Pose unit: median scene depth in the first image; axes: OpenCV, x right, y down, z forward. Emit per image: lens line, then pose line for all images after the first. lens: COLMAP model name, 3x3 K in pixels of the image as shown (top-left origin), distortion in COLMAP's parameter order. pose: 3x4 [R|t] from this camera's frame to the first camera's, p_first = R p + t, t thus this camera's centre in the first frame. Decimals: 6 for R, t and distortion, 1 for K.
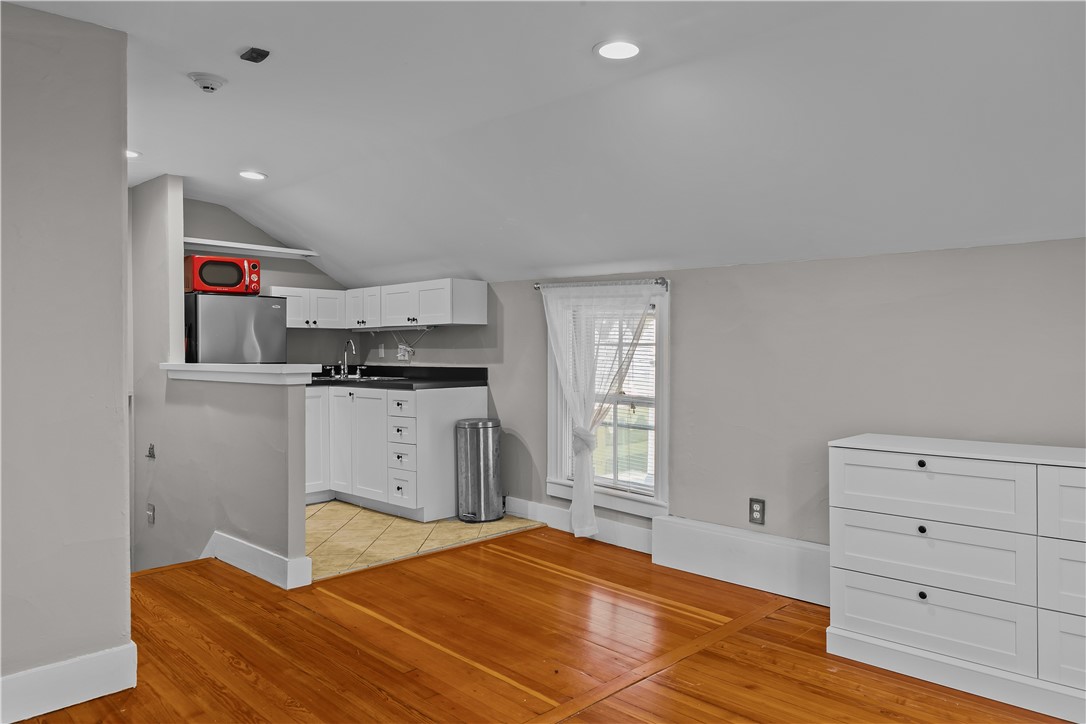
lens RADIAL K [[774.8, 0, 543.0], [0, 774.8, 362.0], [0, 0, 1]] dist [0.005415, -0.024755]
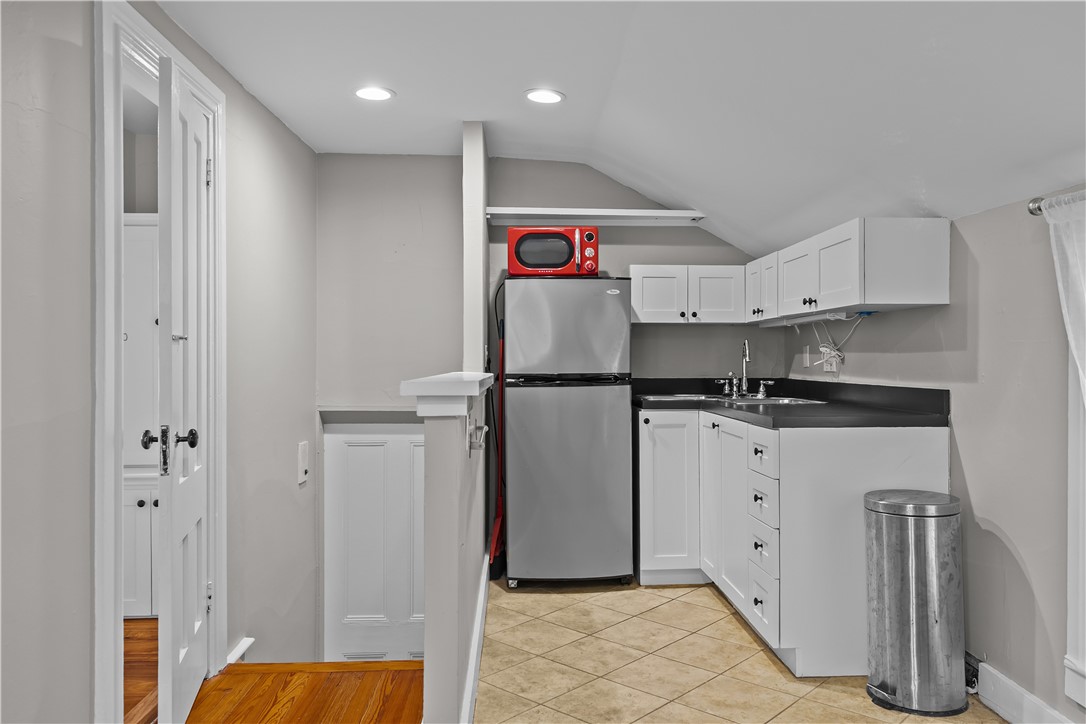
lens RADIAL K [[774.8, 0, 543.0], [0, 774.8, 362.0], [0, 0, 1]] dist [0.005415, -0.024755]
pose [[0.732763, 0.005032, -0.680466, 0.076075], [-0.010073, 0.999943, -0.003453, -0.006547], [0.680410, 0.009385, 0.732772, 0.455823]]
